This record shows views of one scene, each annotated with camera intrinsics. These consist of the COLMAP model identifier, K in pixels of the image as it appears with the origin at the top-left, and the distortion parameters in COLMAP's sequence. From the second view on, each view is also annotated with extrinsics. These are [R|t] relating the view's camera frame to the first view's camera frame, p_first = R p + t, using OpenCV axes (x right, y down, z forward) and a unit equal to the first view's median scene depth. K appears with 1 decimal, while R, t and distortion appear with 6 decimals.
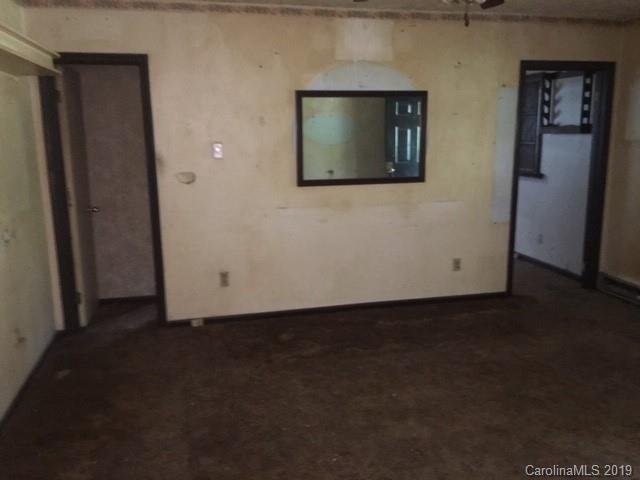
lens RADIAL K [[546.7, 0, 322.5], [0, 546.7, 239.1], [0, 0, 1]] dist [0.071805, -0.112076]
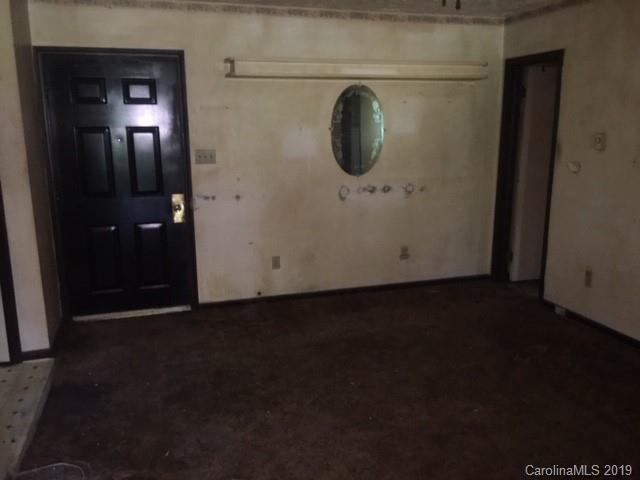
lens RADIAL K [[546.7, 0, 322.5], [0, 546.7, 239.1], [0, 0, 1]] dist [0.071805, -0.112076]
pose [[0.059653, 0.216758, -0.974401, 0.724098], [-0.189591, 0.960832, 0.202132, -0.099227], [0.980049, 0.172679, 0.098412, 0.459331]]
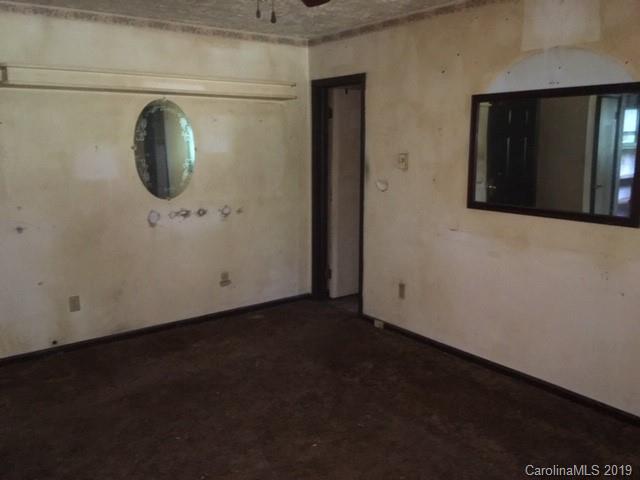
lens RADIAL K [[546.7, 0, 322.5], [0, 546.7, 239.1], [0, 0, 1]] dist [0.071805, -0.112076]
pose [[0.395300, 0.175235, -0.901682, 0.658241], [-0.183511, 0.976911, 0.109403, -0.102624], [0.900034, 0.122221, 0.418330, 0.457292]]
